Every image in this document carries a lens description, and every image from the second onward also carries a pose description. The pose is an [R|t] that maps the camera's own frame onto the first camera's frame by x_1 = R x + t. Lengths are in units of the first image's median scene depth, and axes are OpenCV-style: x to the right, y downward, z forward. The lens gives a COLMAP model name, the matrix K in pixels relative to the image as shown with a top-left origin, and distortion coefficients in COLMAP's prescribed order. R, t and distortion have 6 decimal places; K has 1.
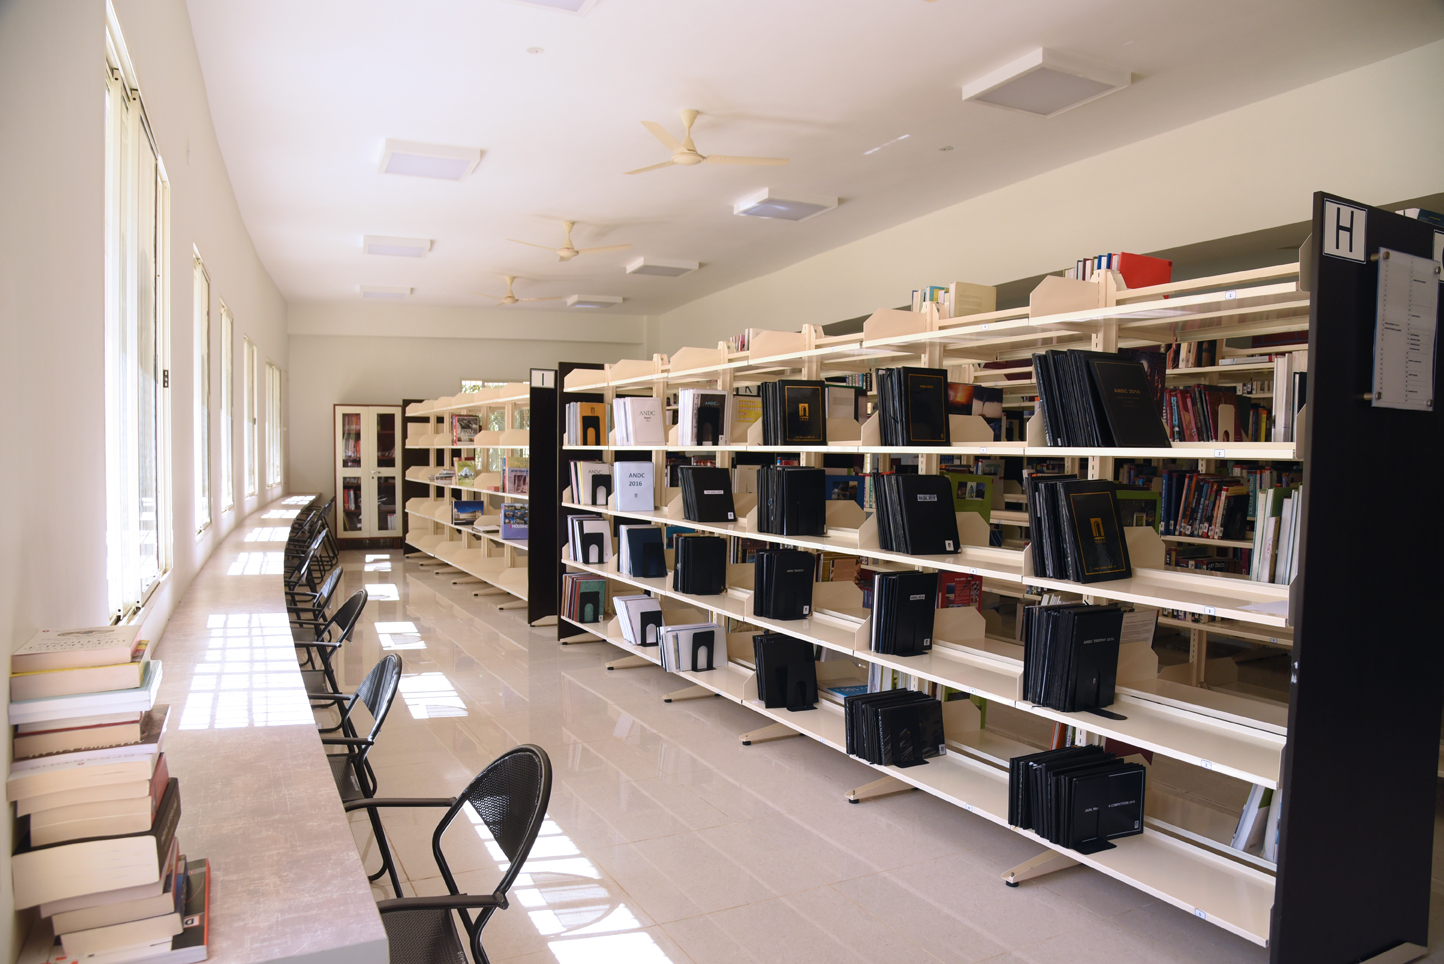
lens RADIAL K [[990.5, 0, 722.0], [0, 990.5, 482.0], [0, 0, 1]] dist [-0.114907, 0.060705]
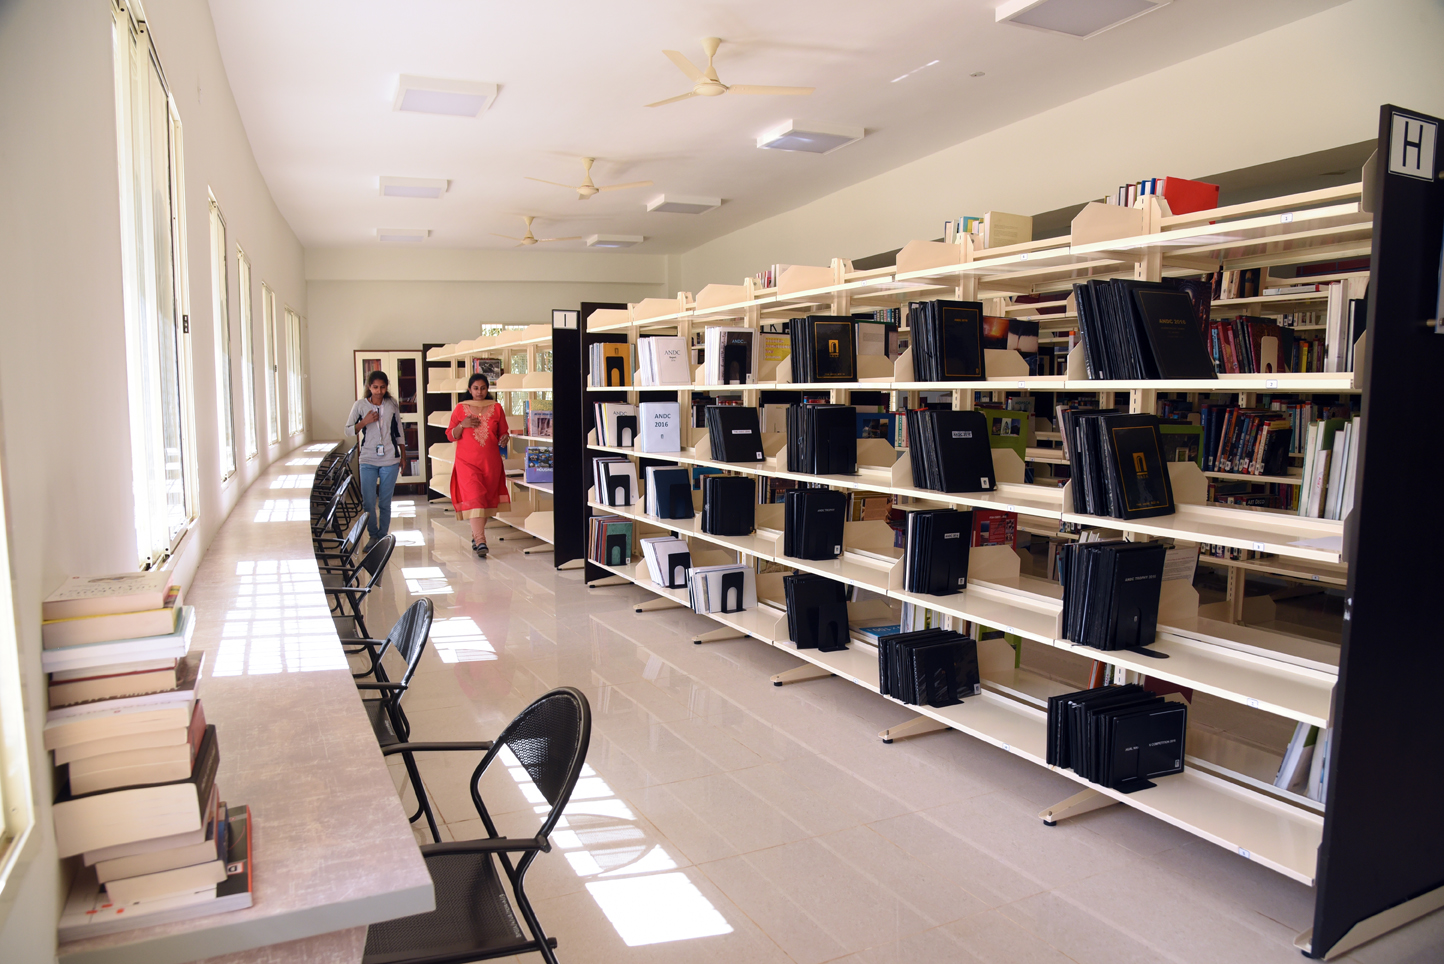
lens RADIAL K [[995.0, 0, 722.0], [0, 995.0, 482.0], [0, 0, 1]] dist [-0.113677, 0.063769]
pose [[0.999691, -0.010996, -0.022304, -0.008121], [0.012272, 0.998247, 0.057900, 0.003280], [0.021628, -0.058156, 0.998073, 0.011691]]
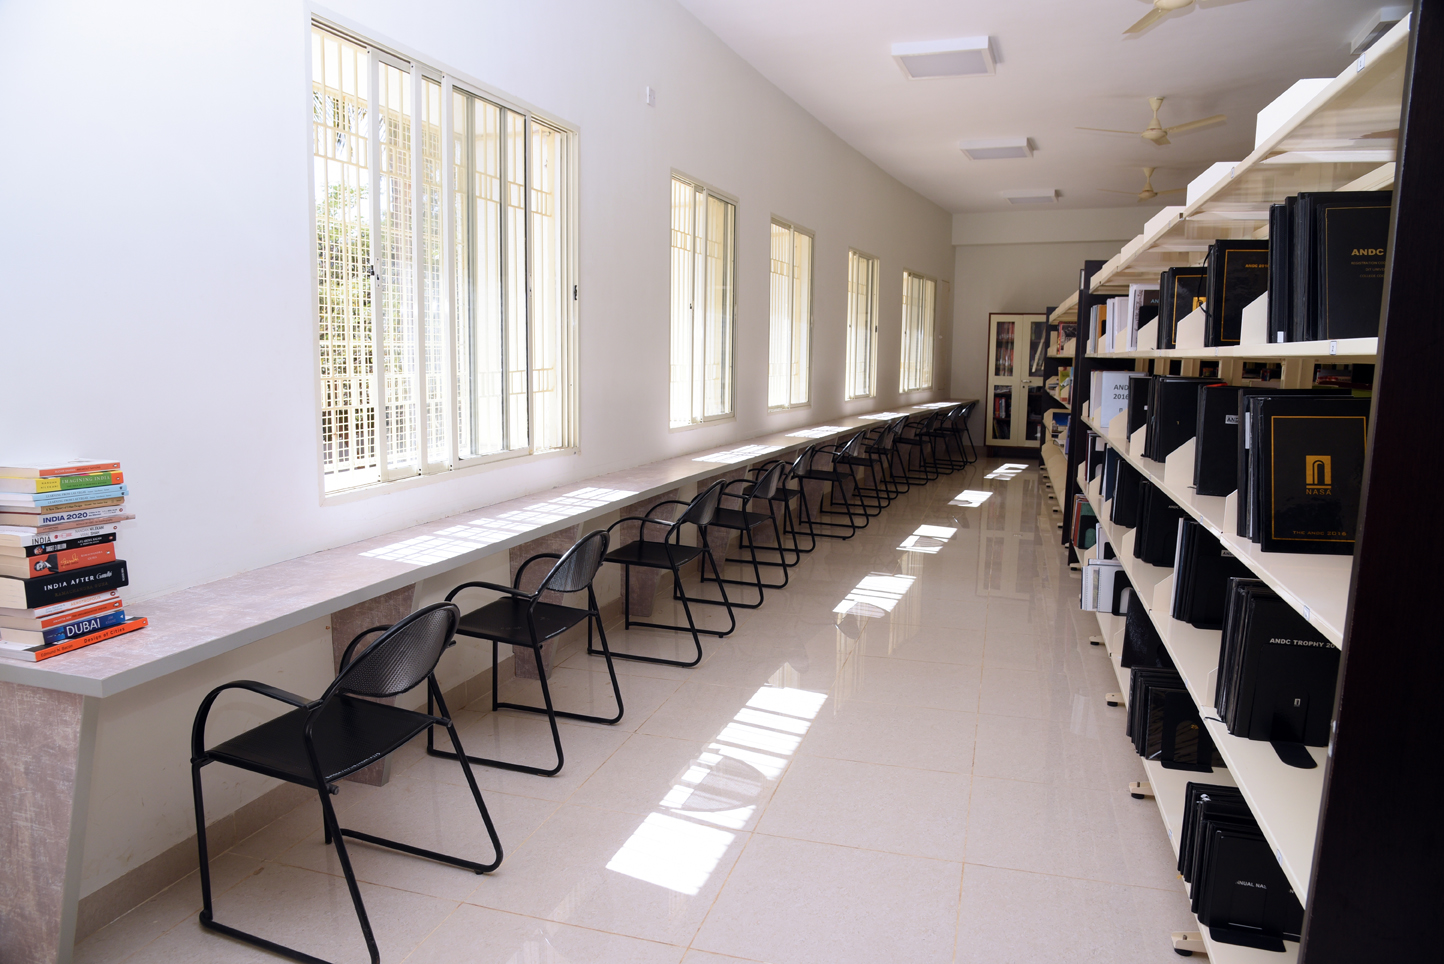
lens RADIAL K [[995.0, 0, 722.0], [0, 995.0, 482.0], [0, 0, 1]] dist [-0.113677, 0.063769]
pose [[0.705764, 0.091620, -0.702497, 0.415074], [-0.028823, 0.994495, 0.100745, 0.000184], [0.707860, -0.050855, 0.704520, 0.207215]]
